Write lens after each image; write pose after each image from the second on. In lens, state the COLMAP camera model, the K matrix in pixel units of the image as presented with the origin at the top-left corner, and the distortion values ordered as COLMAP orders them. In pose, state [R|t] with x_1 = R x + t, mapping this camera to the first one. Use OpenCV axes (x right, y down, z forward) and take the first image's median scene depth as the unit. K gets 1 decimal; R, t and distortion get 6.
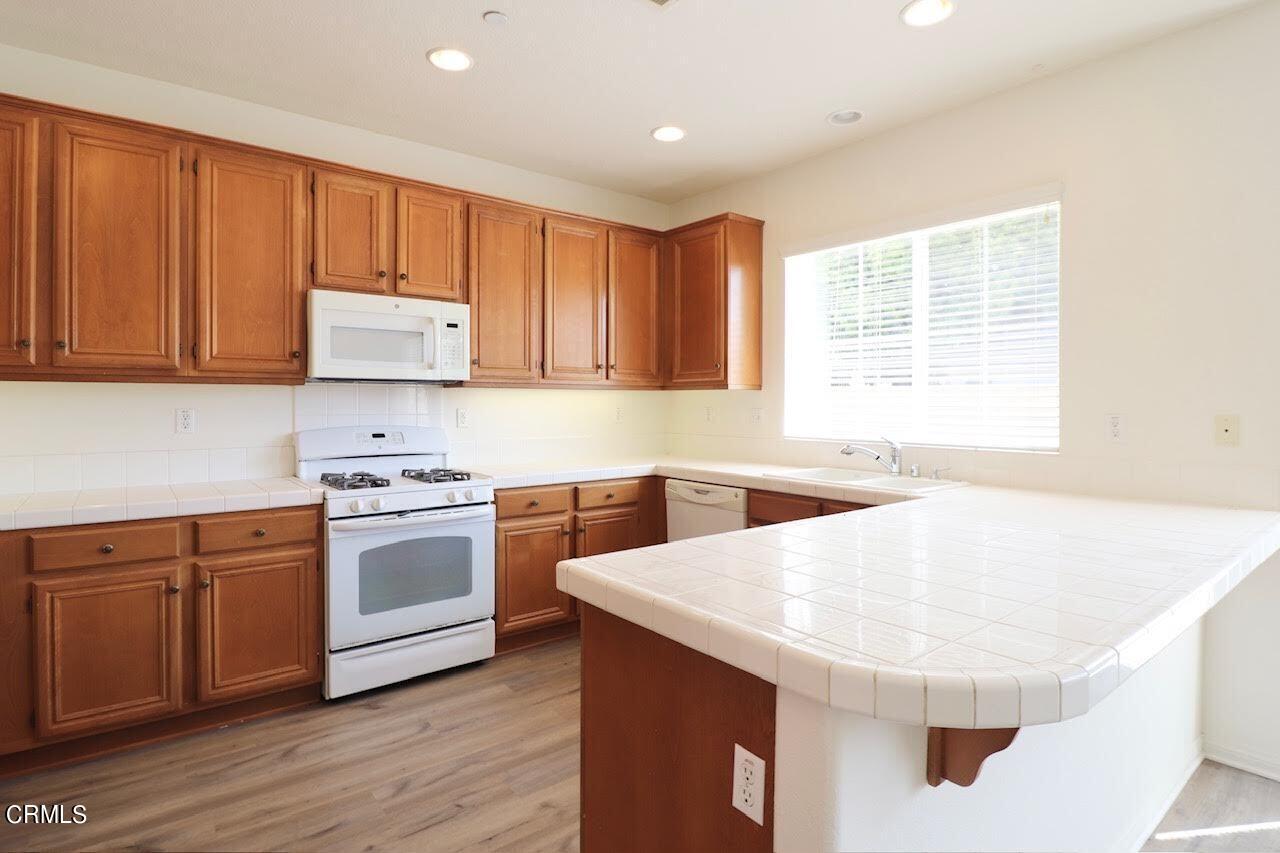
lens RADIAL K [[664.5, 0, 637.1], [0, 664.5, 410.3], [0, 0, 1]] dist [-0.002952, -0.000424]
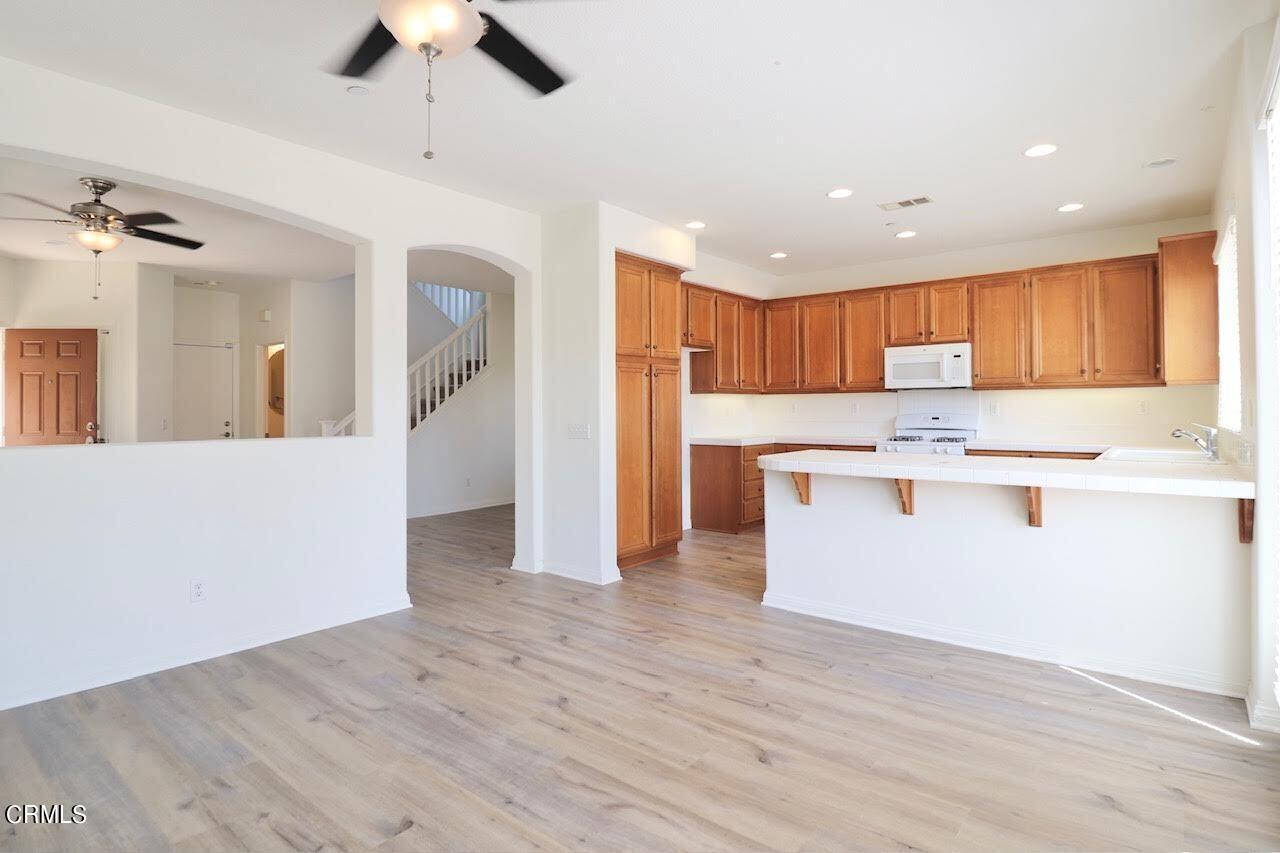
lens RADIAL K [[653.3, 0, 650.7], [0, 653.3, 406.3], [0, 0, 1]] dist [-0.001639, -0.017914]
pose [[0.227607, -0.005638, -0.973737, 1.187286], [-0.001596, 0.999980, -0.006163, 0.017323], [0.973752, 0.002957, 0.227593, -0.182944]]
